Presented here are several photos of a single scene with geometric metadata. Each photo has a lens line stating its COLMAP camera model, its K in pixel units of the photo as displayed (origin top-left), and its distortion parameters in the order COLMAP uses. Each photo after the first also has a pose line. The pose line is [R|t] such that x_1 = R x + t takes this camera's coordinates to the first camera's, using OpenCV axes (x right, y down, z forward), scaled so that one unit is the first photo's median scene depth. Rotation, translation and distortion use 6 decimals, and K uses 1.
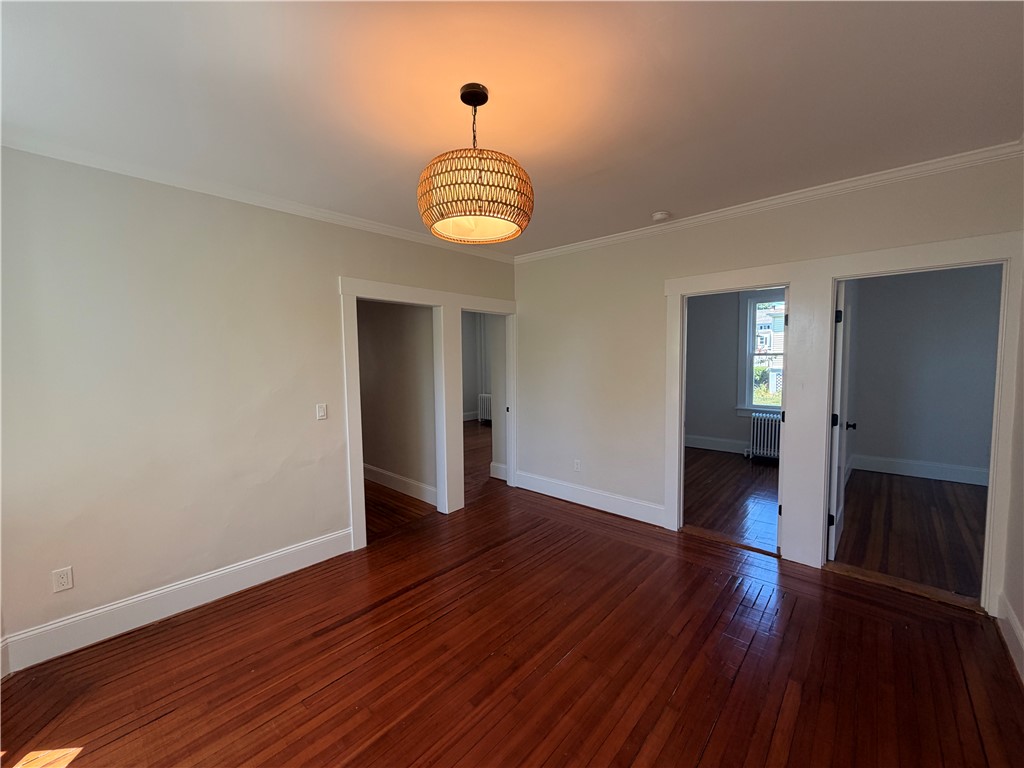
lens RADIAL K [[409.9, 0, 510.8], [0, 409.9, 382.8], [0, 0, 1]] dist [0.000946, -0.000259]
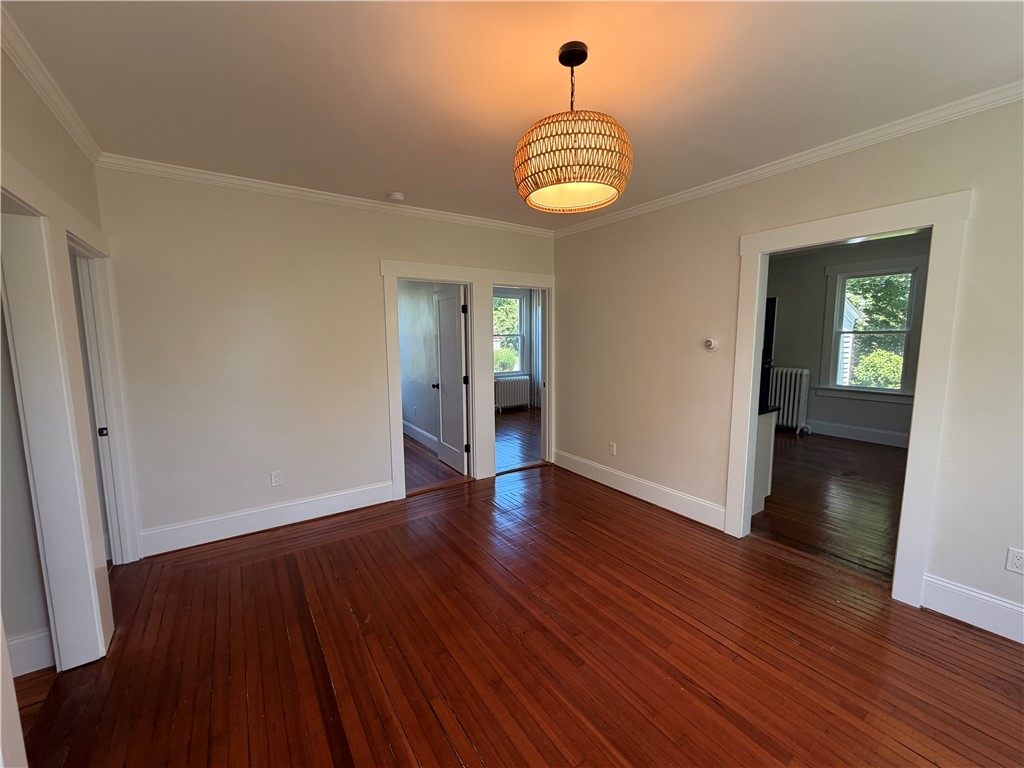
lens RADIAL K [[407.4, 0, 512.6], [0, 407.4, 387.0], [0, 0, 1]] dist [-0.001035, -0.000168]
pose [[0.236881, -0.113256, 0.964915, -0.949384], [0.063613, 0.992859, 0.100919, -0.037253], [-0.969454, 0.037475, 0.242394, 0.797242]]
